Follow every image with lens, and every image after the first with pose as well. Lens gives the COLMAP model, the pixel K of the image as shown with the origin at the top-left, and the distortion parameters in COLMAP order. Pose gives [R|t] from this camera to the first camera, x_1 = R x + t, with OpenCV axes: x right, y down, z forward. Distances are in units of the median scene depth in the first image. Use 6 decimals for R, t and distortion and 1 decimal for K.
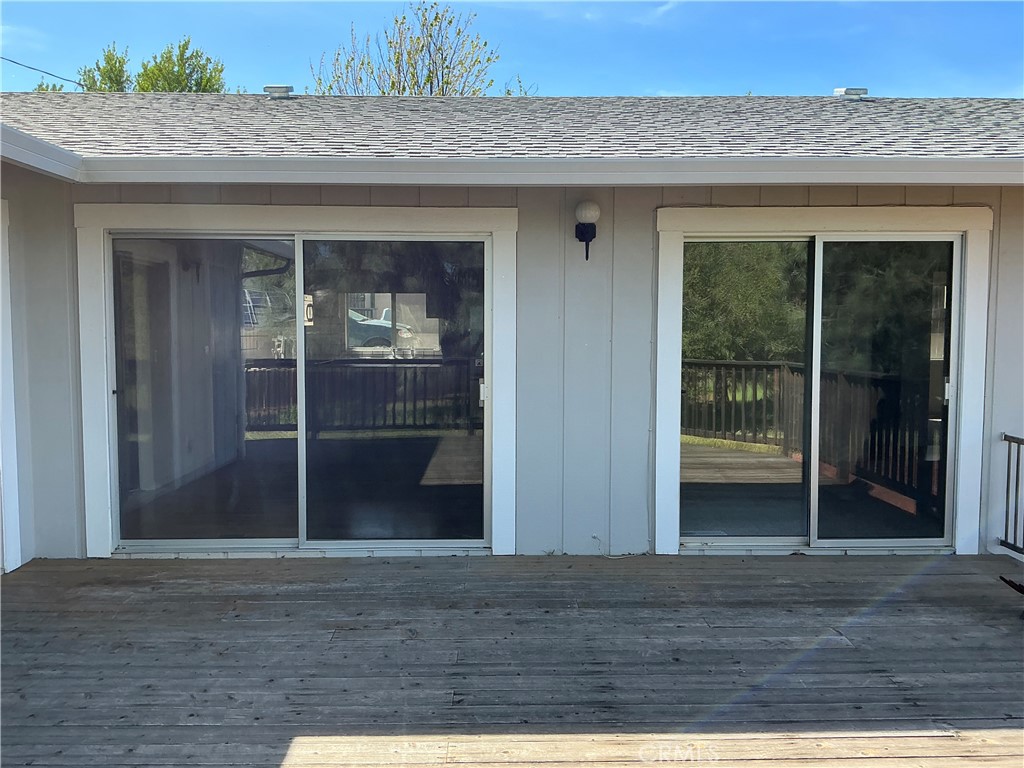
lens RADIAL K [[843.4, 0, 515.6], [0, 843.4, 383.6], [0, 0, 1]] dist [0.114448, -0.228029]
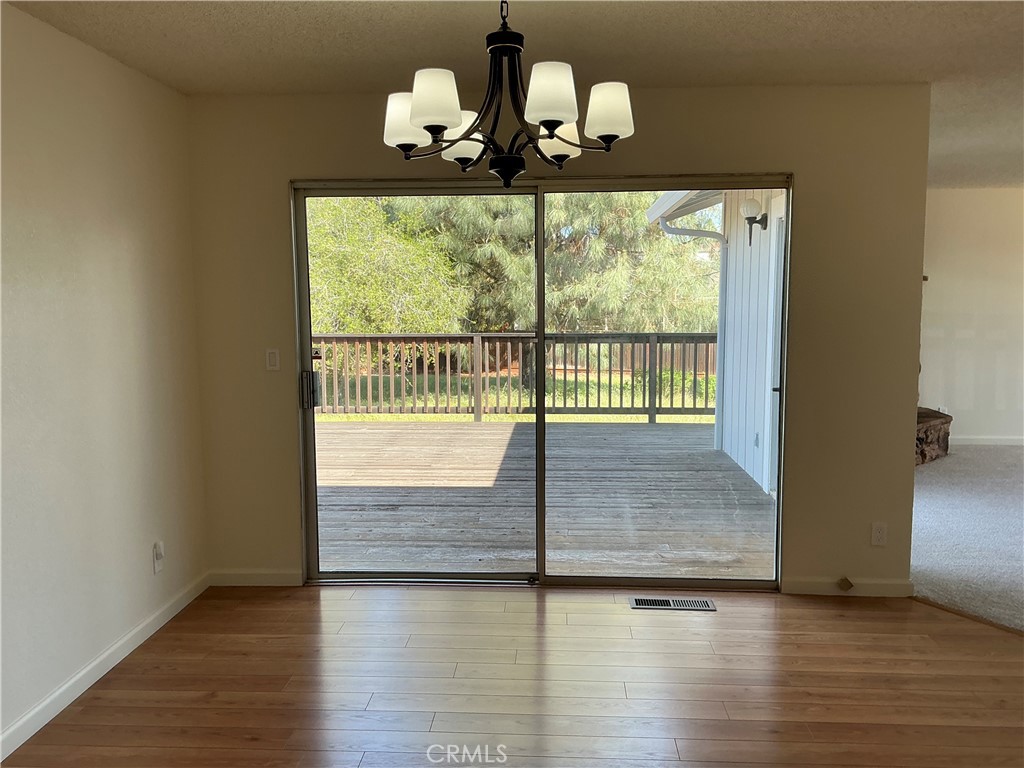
lens RADIAL K [[843.4, 0, 515.6], [0, 843.4, 383.6], [0, 0, 1]] dist [0.114448, -0.228029]
pose [[-0.996563, -0.006393, 0.082590, -0.332114], [0.007646, 0.985662, 0.168557, -0.141256], [-0.082483, 0.168609, -0.982226, 1.996675]]
